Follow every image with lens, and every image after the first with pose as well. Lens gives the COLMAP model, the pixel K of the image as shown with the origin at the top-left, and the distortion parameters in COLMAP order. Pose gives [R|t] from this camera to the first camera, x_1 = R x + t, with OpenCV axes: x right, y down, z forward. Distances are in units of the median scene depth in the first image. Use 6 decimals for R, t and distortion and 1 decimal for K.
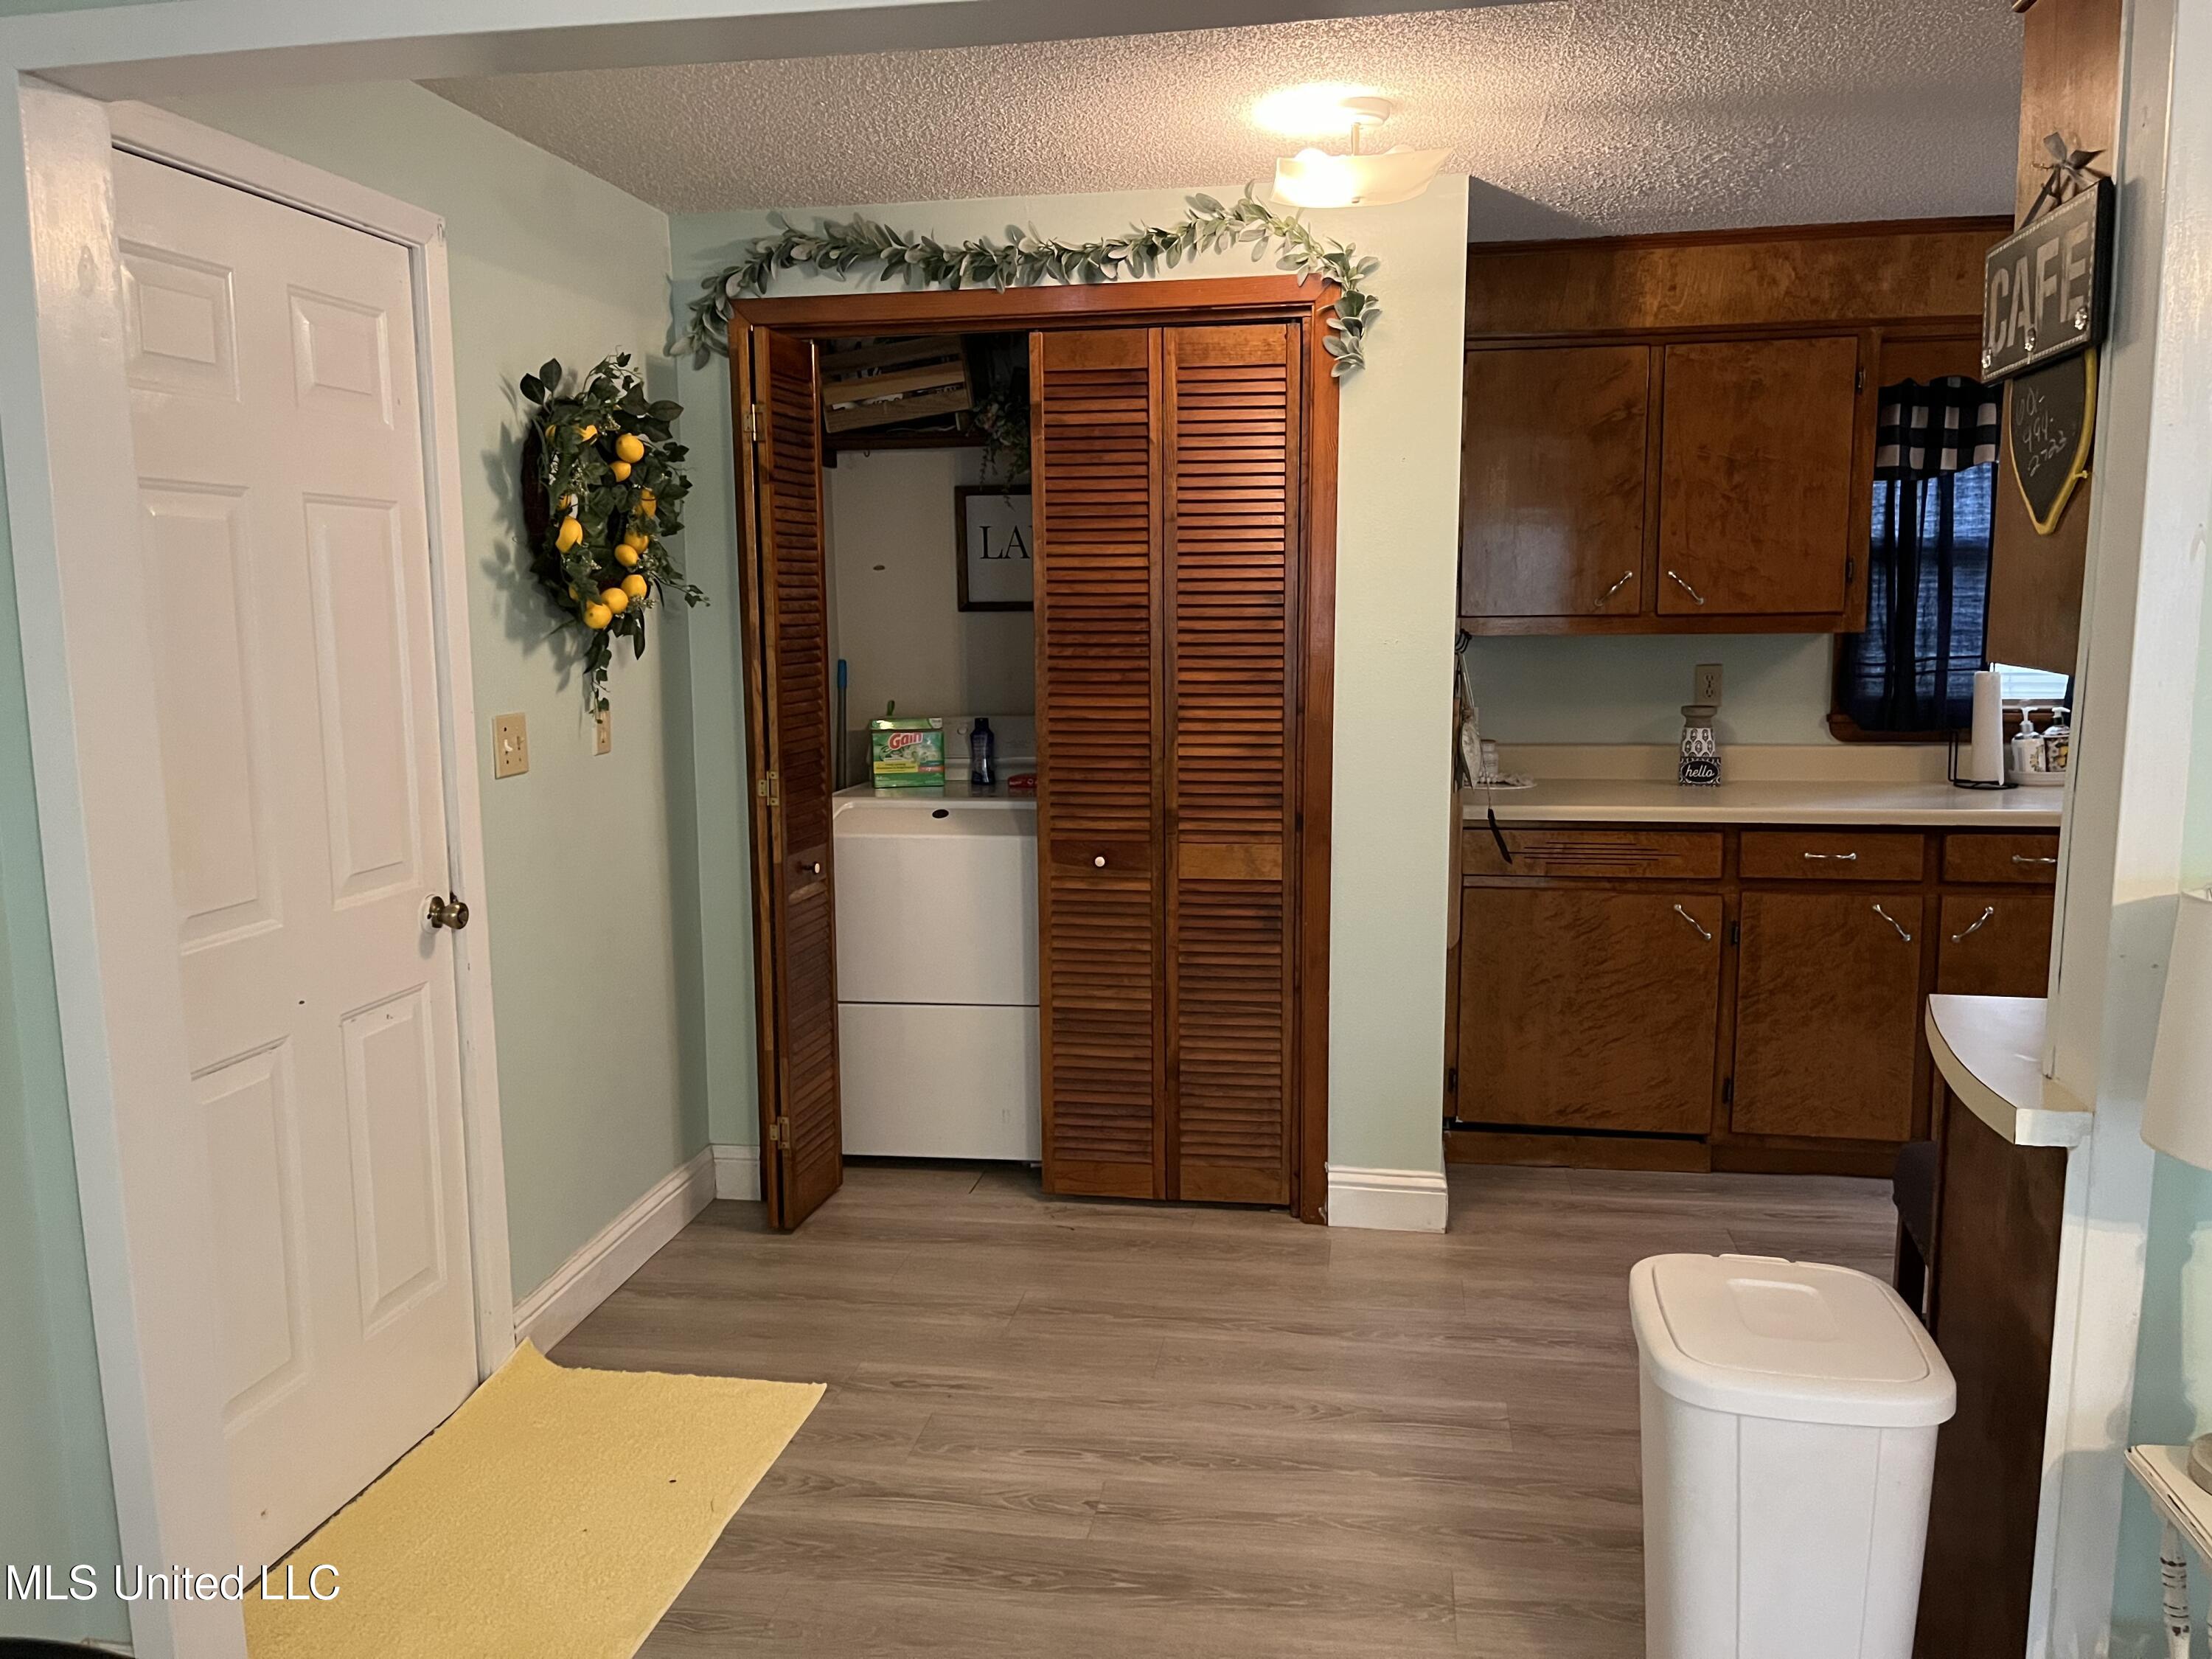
lens RADIAL K [[1669.9, 0, 1122.1], [0, 1669.9, 818.3], [0, 0, 1]] dist [0.070935, -0.097167]
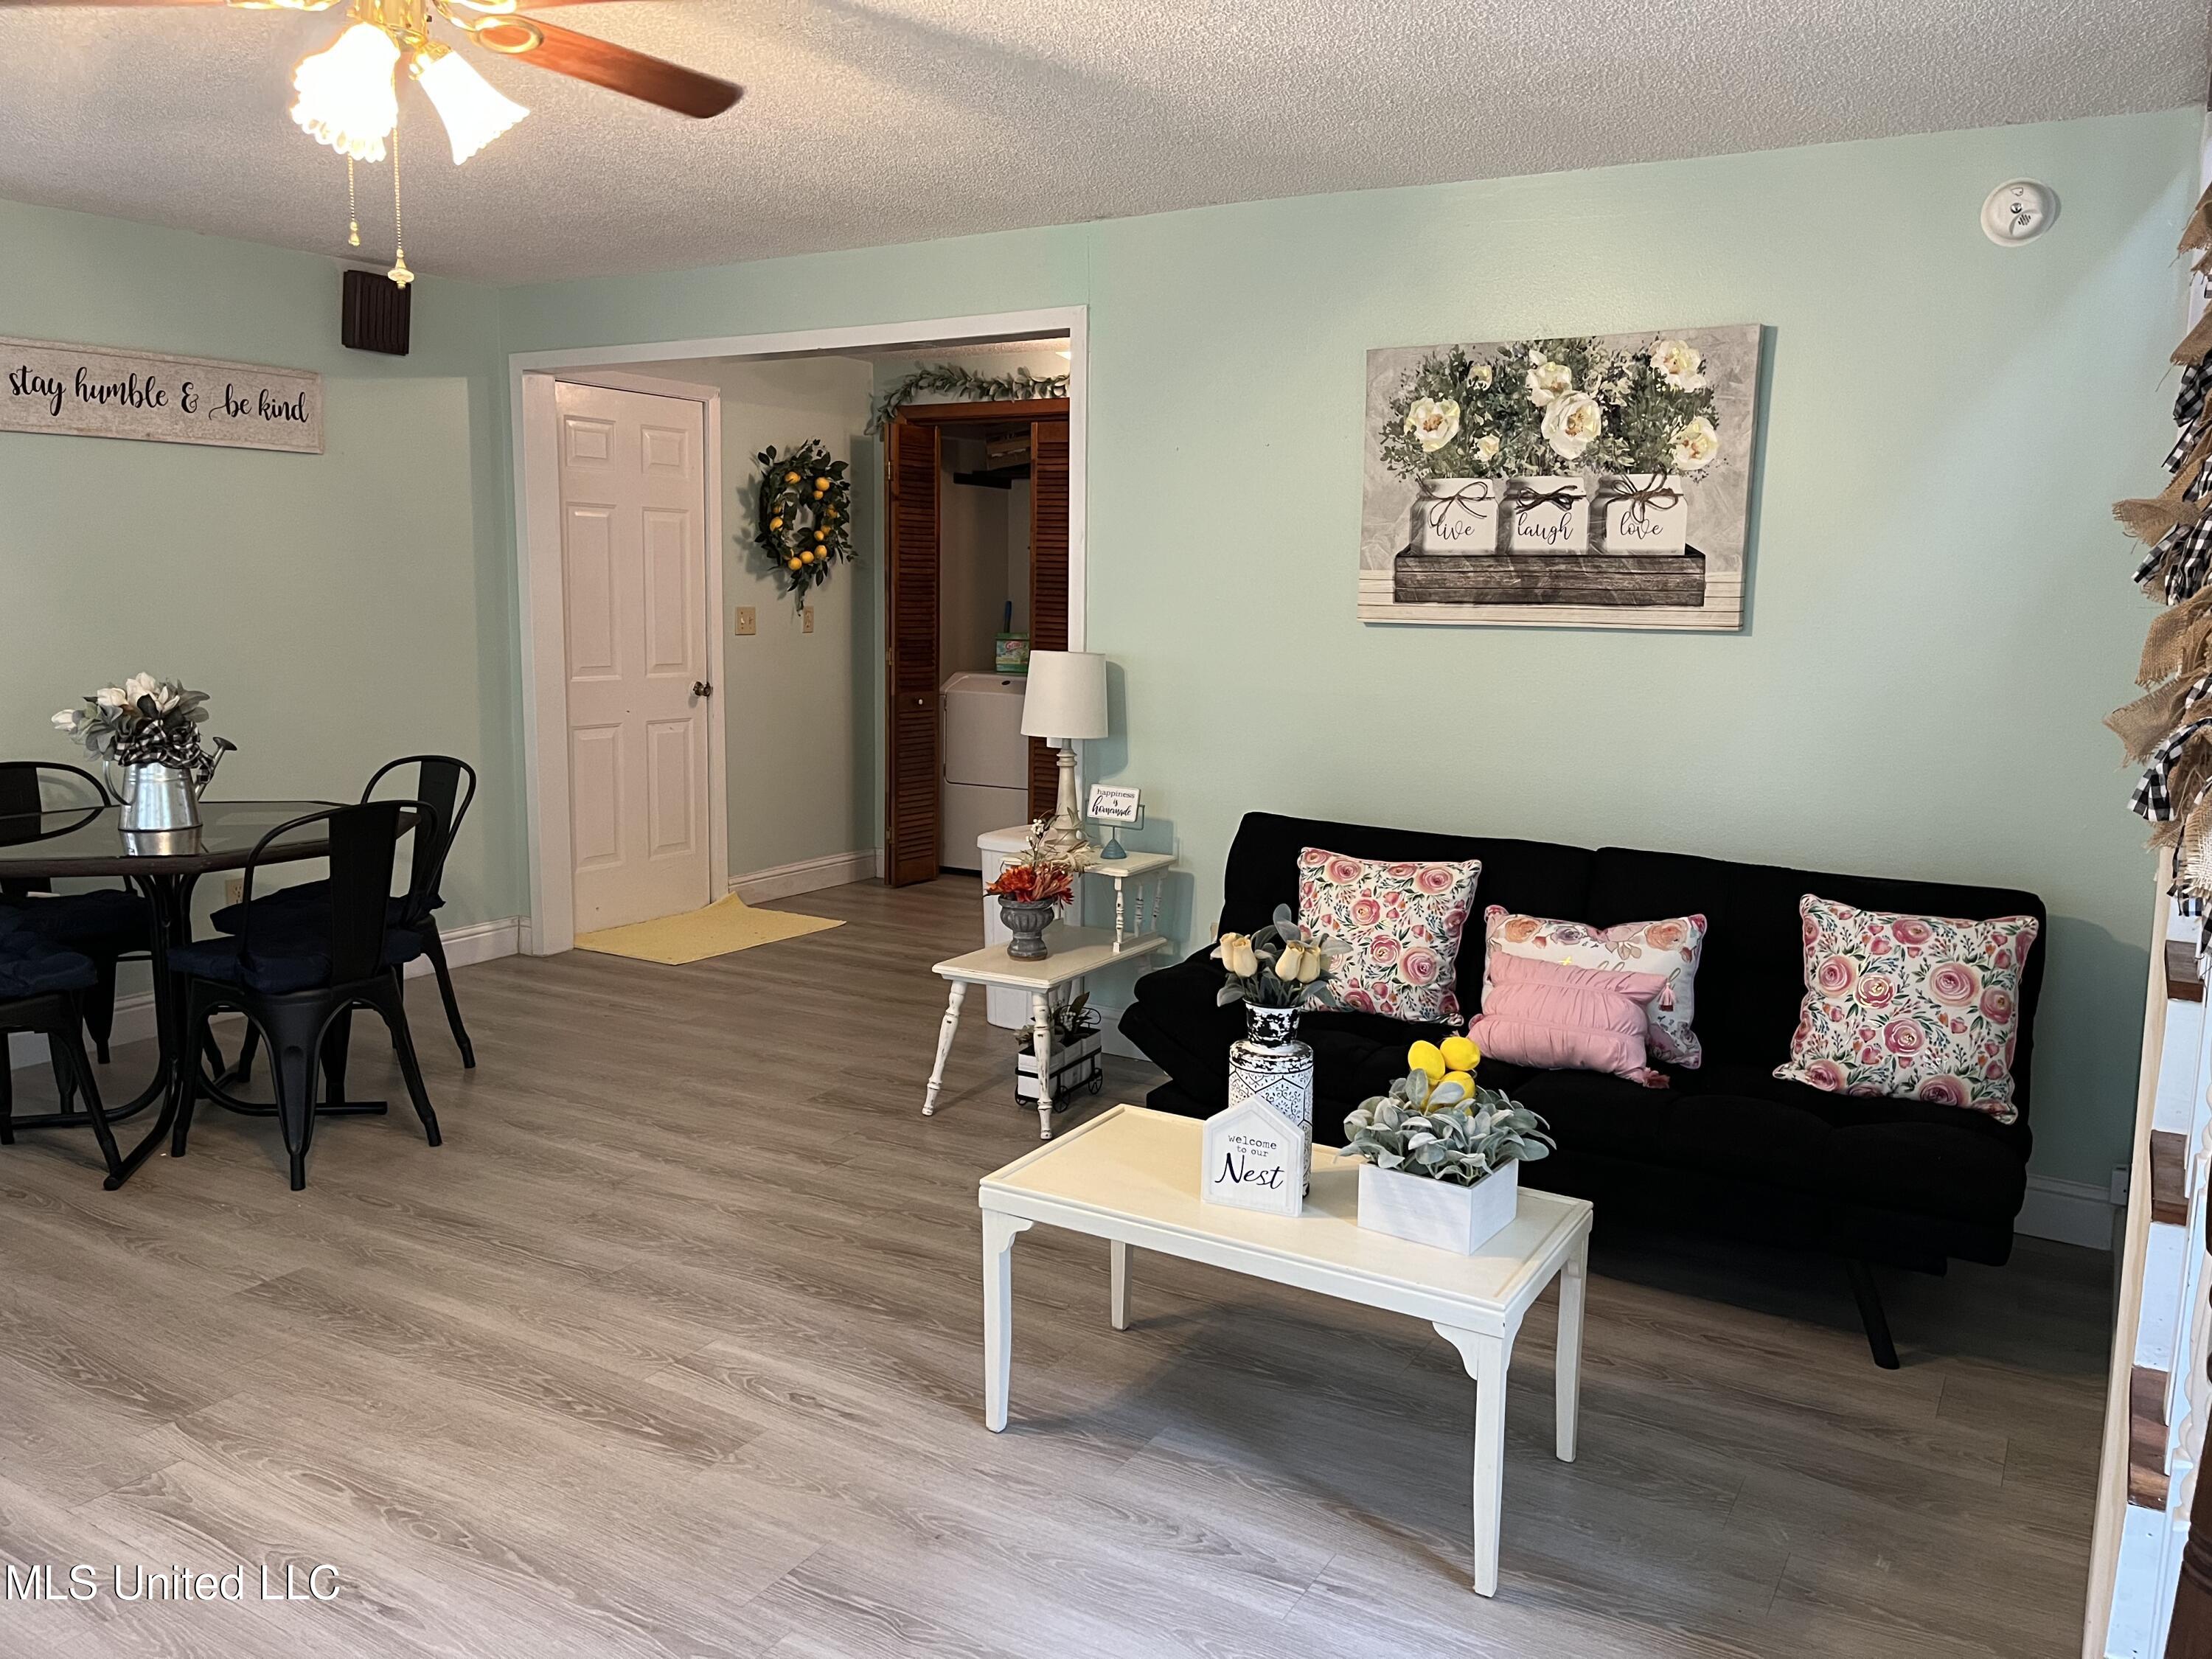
lens RADIAL K [[1669.9, 0, 1137.4], [0, 1669.9, 818.2], [0, 0, 1]] dist [0.070935, -0.097167]
pose [[0.932201, 0.075871, -0.353899, 0.862494], [-0.074720, 0.997061, 0.016936, 0.131239], [0.354143, 0.010656, 0.935130, -0.820653]]
